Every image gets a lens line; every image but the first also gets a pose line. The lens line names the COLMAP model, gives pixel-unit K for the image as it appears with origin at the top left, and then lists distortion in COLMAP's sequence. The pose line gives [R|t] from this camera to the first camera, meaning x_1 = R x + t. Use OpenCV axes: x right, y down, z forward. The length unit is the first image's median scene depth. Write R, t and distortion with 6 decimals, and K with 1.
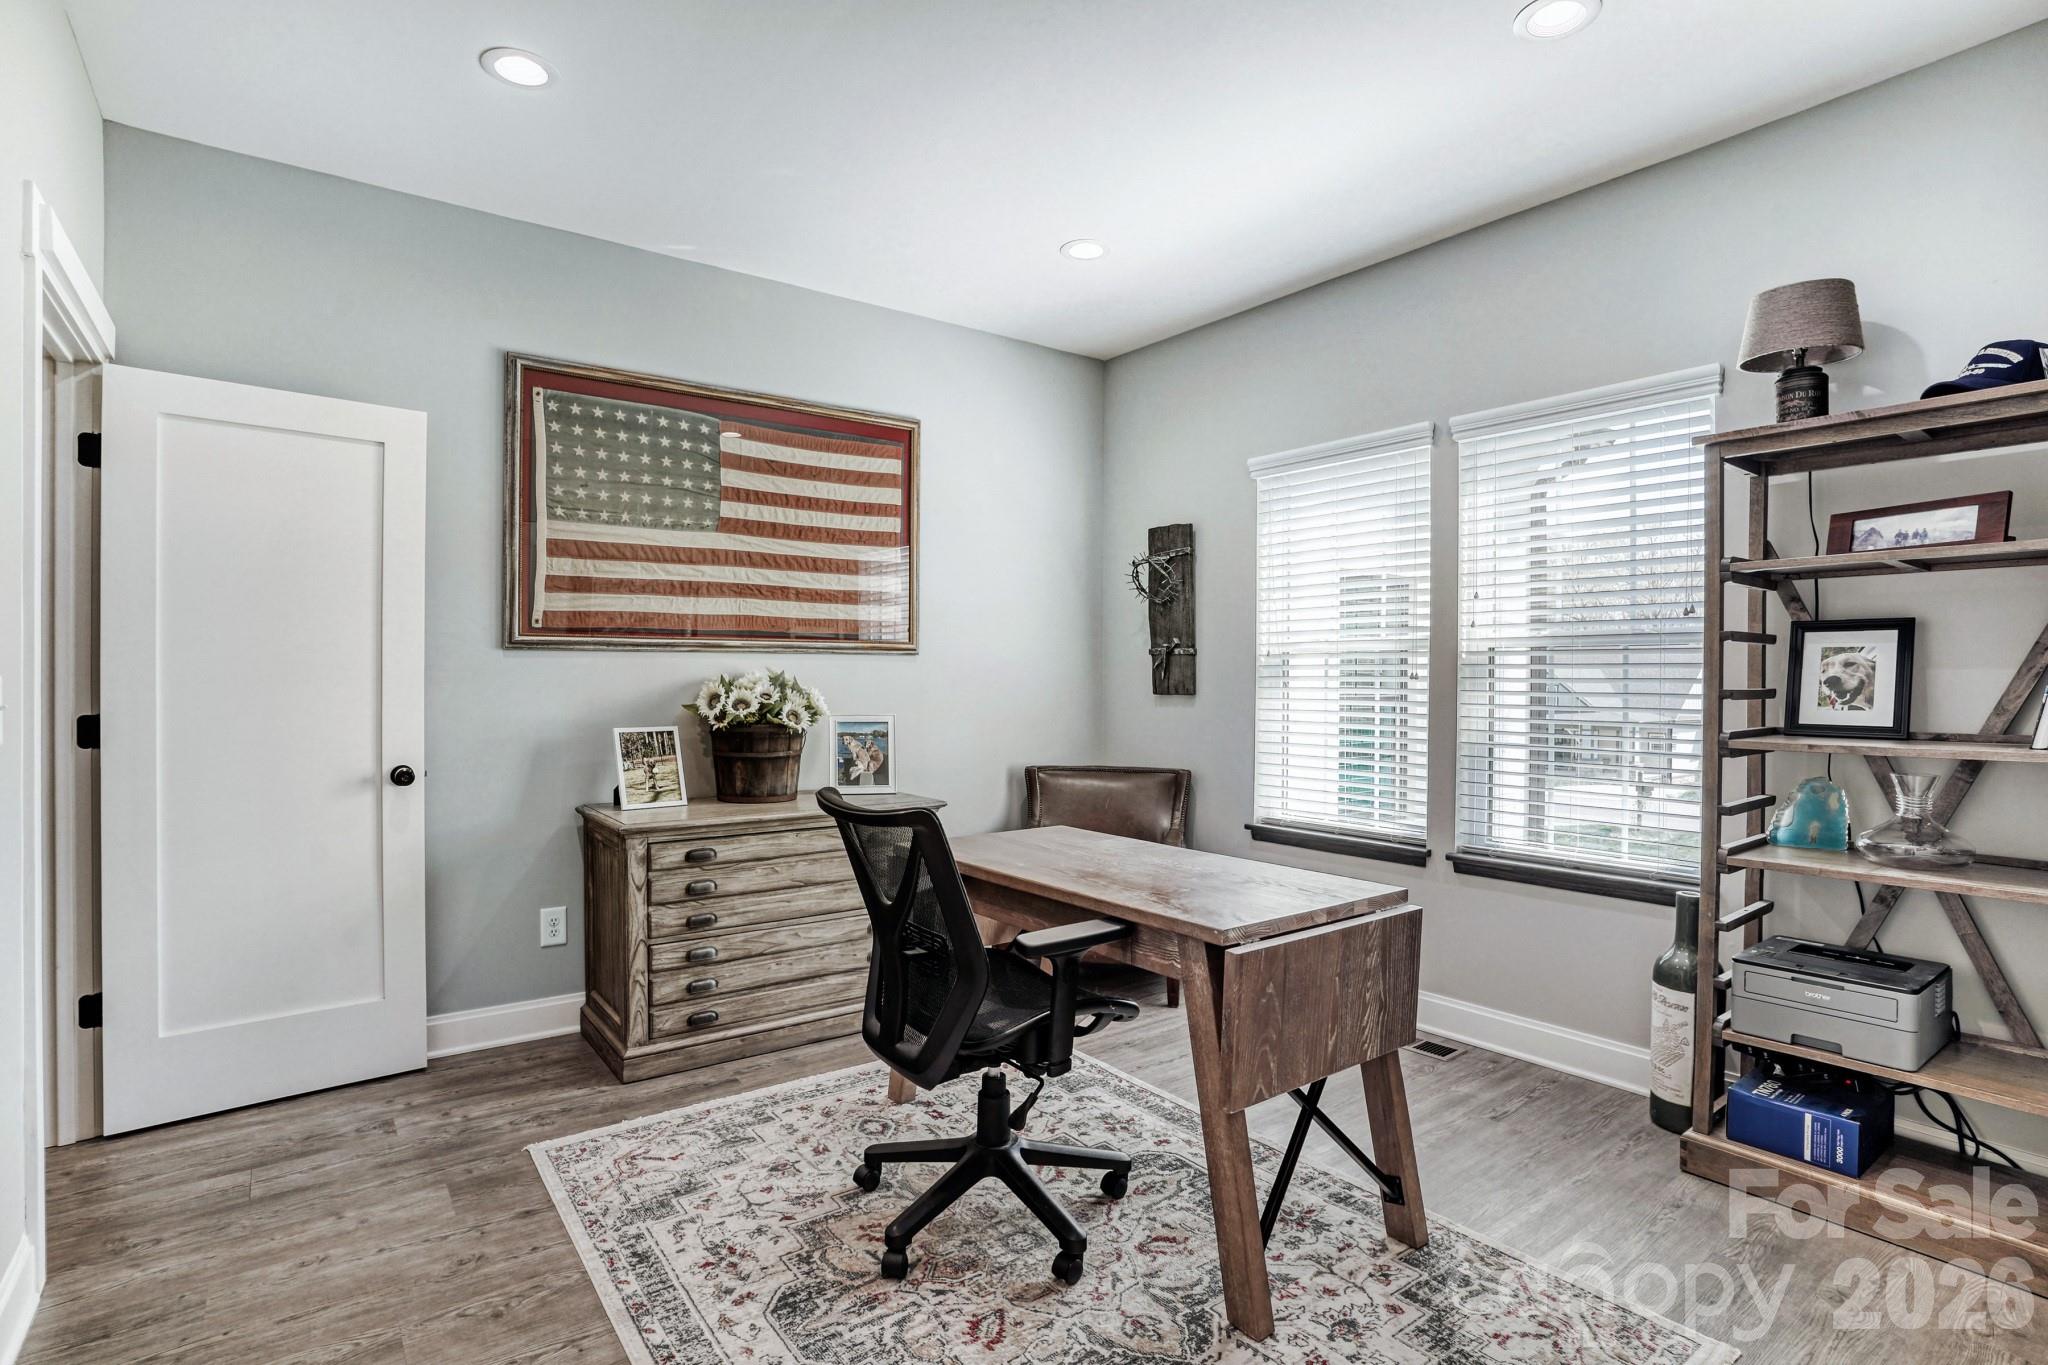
lens RADIAL K [[1016.3, 0, 1004.0], [0, 1016.3, 665.8], [0, 0, 1]] dist [-0.059733, 0.026259]
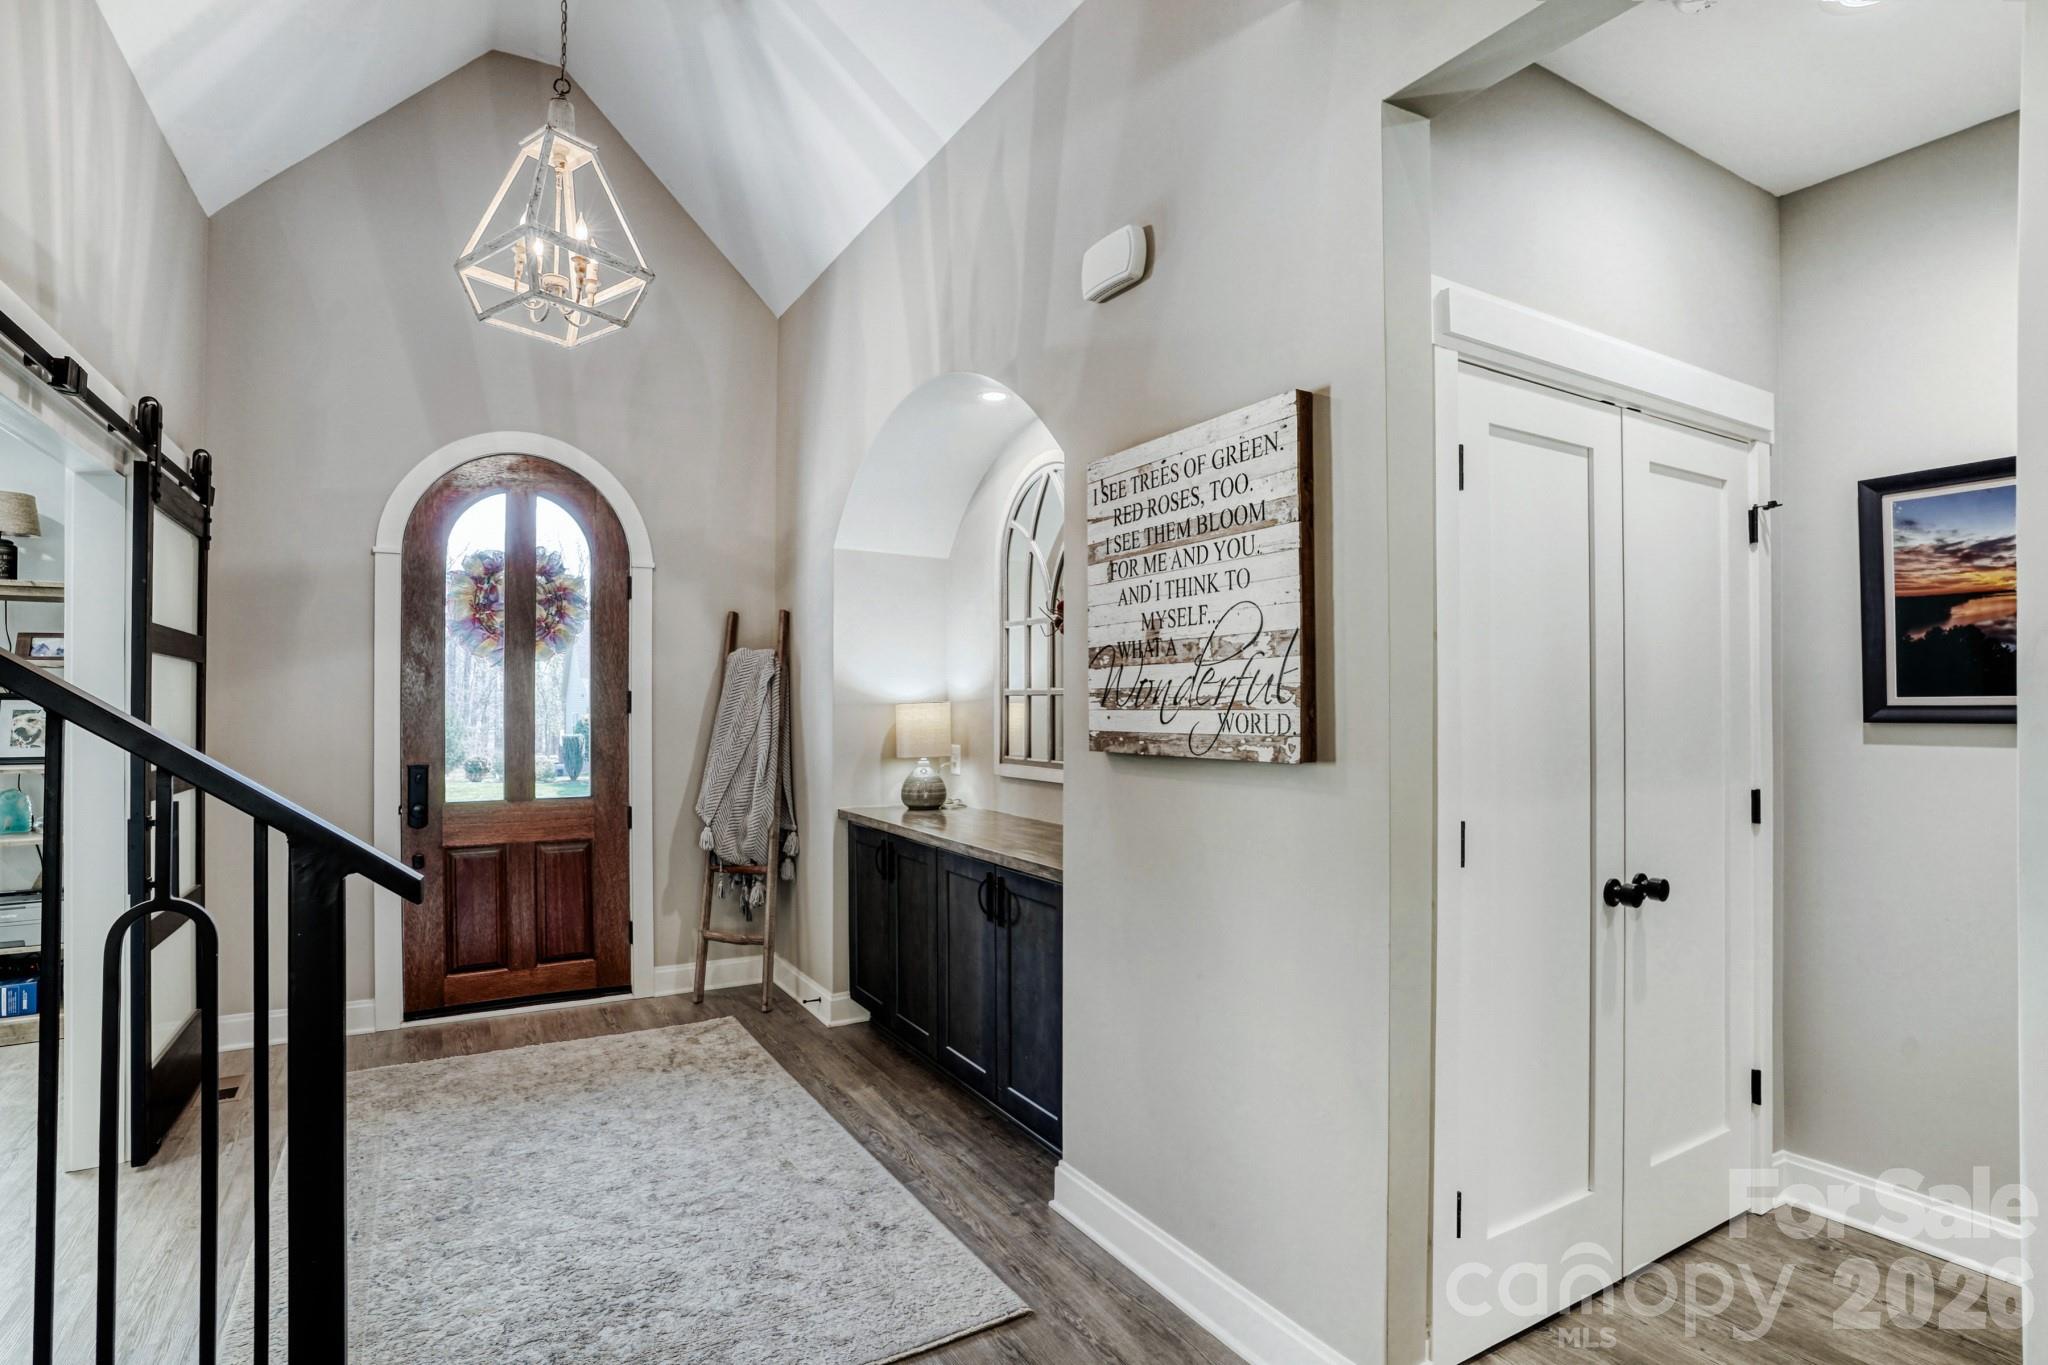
lens RADIAL K [[1004.2, 0, 1021.6], [0, 1004.2, 704.4], [0, 0, 1]] dist [-0.081408, 0.030272]
pose [[0.093084, -0.010648, 0.995601, -0.595655], [-0.011193, 0.999868, 0.011740, -0.066320], [-0.995595, -0.012237, 0.092952, -0.826326]]
